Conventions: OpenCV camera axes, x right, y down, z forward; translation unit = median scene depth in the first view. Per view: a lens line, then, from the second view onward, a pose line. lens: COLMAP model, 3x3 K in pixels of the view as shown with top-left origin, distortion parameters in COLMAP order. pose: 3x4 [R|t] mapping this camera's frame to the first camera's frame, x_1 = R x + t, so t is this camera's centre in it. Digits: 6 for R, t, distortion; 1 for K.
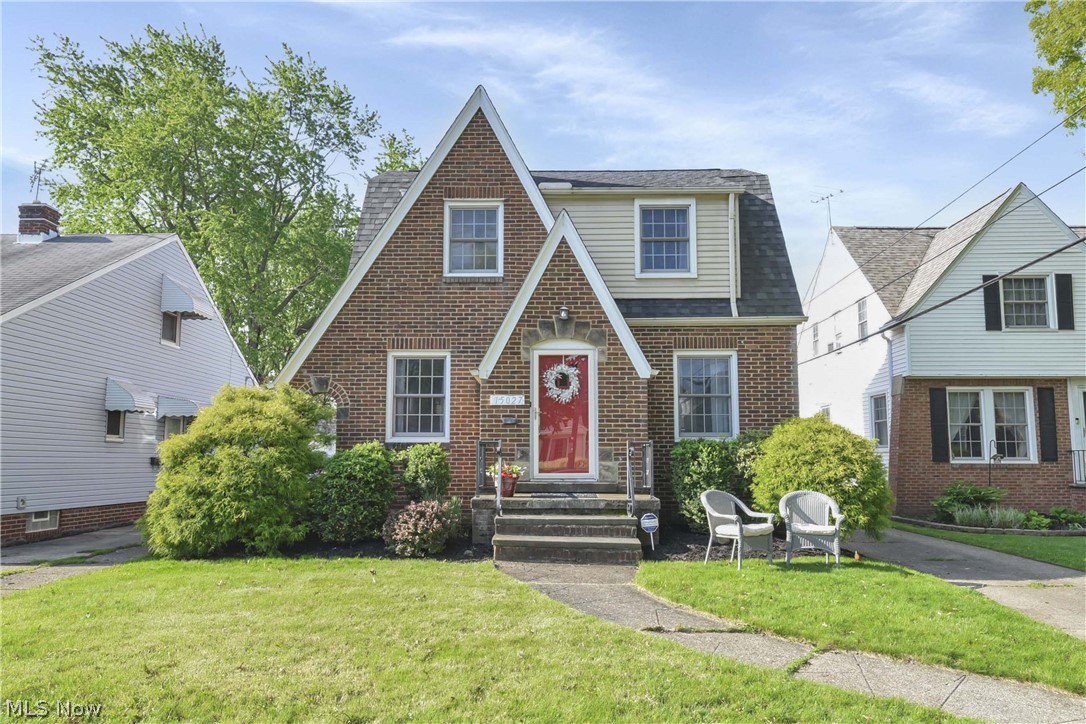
lens RADIAL K [[711.7, 0, 543.0], [0, 711.7, 362.0], [0, 0, 1]] dist [0.009909, 0.002294]
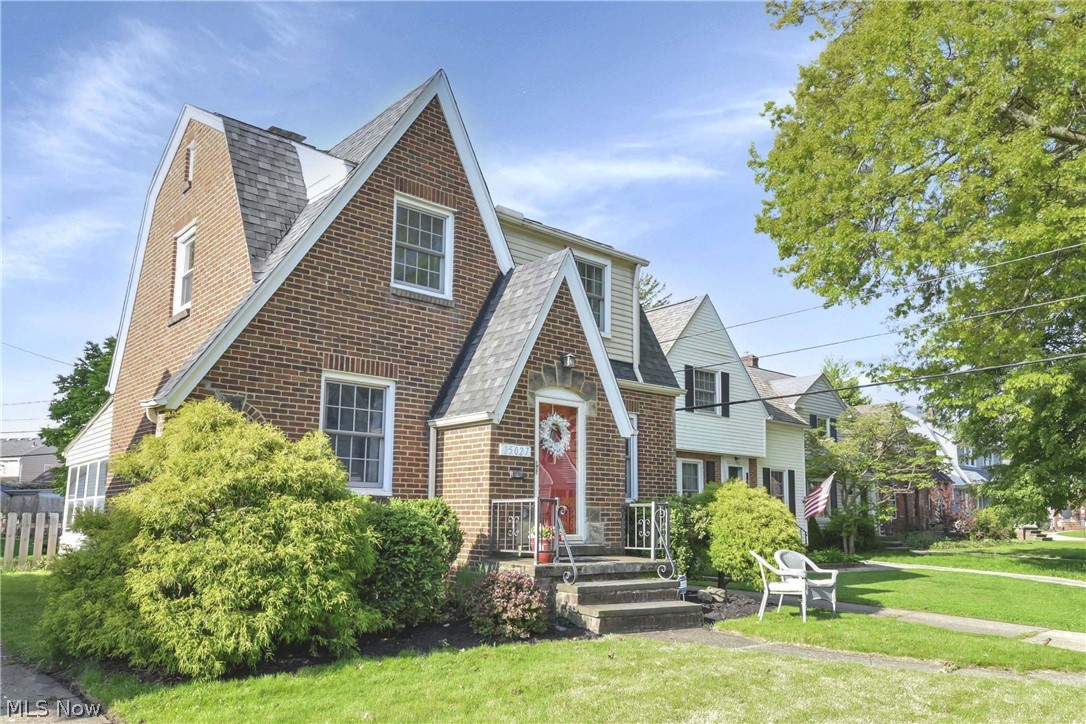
lens RADIAL K [[811.9, 0, 543.0], [0, 811.9, 362.0], [0, 0, 1]] dist [0.024426, -0.002616]
pose [[0.727427, 0.137461, 0.672276, -0.640330], [-0.104488, 0.990494, -0.089467, 0.028657], [-0.678183, -0.005164, 0.734875, 0.222705]]
